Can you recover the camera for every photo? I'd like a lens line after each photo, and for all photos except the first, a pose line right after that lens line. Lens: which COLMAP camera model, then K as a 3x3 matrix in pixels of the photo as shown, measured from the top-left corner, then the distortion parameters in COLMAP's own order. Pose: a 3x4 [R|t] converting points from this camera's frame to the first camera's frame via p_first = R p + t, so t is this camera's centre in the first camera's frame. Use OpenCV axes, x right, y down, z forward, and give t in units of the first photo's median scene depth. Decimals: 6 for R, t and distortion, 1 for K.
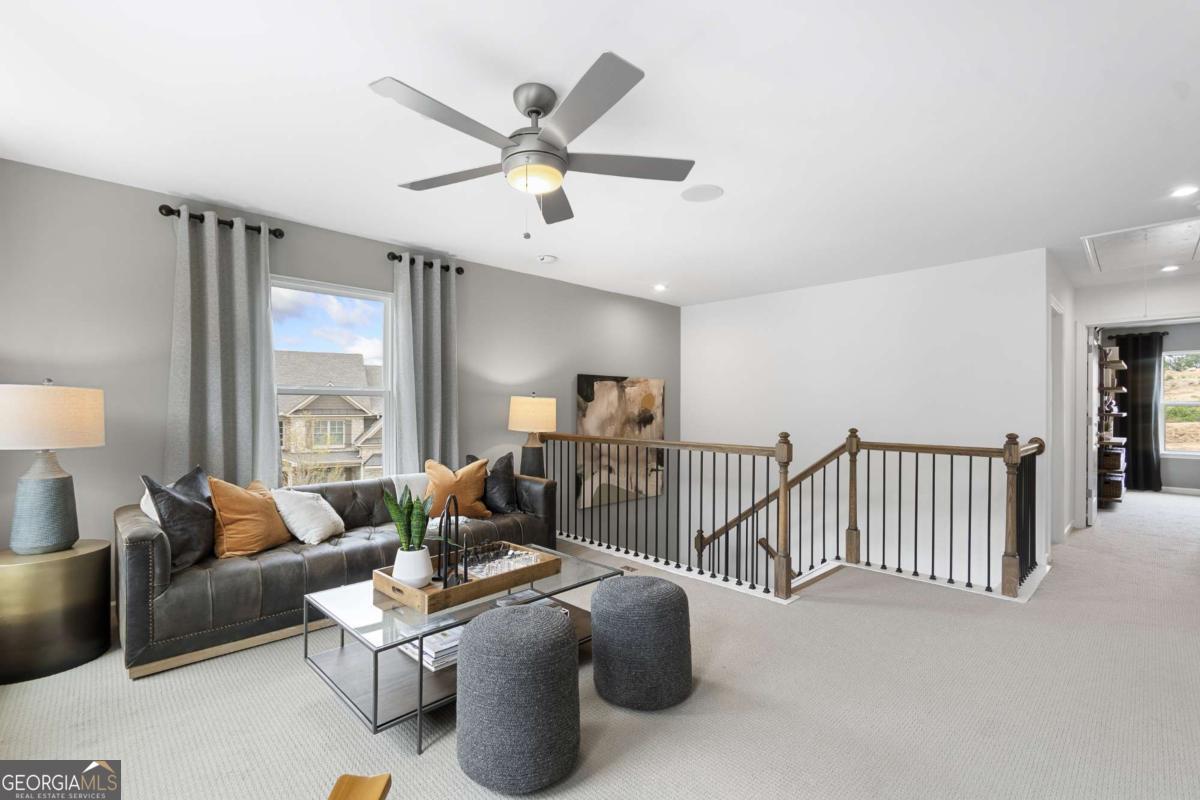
lens RADIAL K [[534.4, 0, 601.7], [0, 534.4, 410.2], [0, 0, 1]] dist [0.000656, 0.000067]
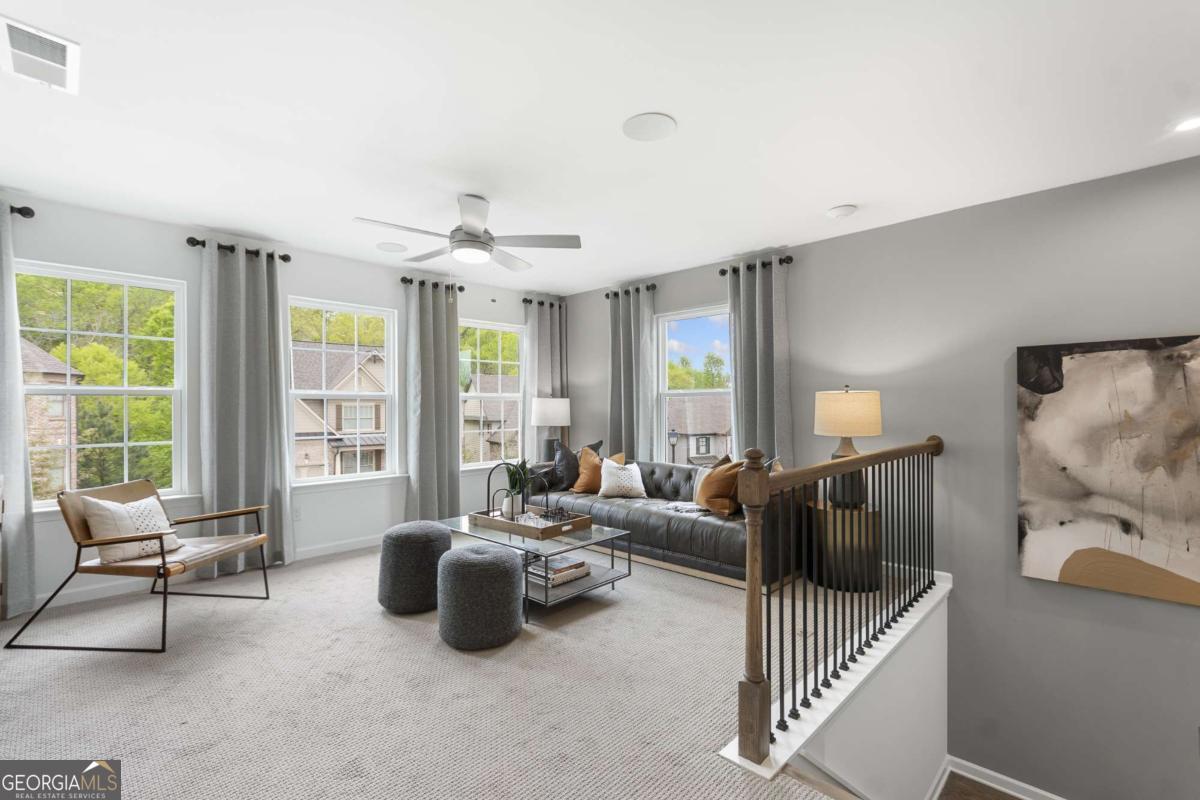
lens RADIAL K [[534.4, 0, 601.8], [0, 534.4, 401.9], [0, 0, 1]] dist [0.000656, 0.000067]
pose [[0.011303, -0.009021, -0.999895, 0.538975], [-0.001403, 0.999958, -0.009037, -0.001003], [0.999935, 0.001505, 0.011290, 0.529974]]
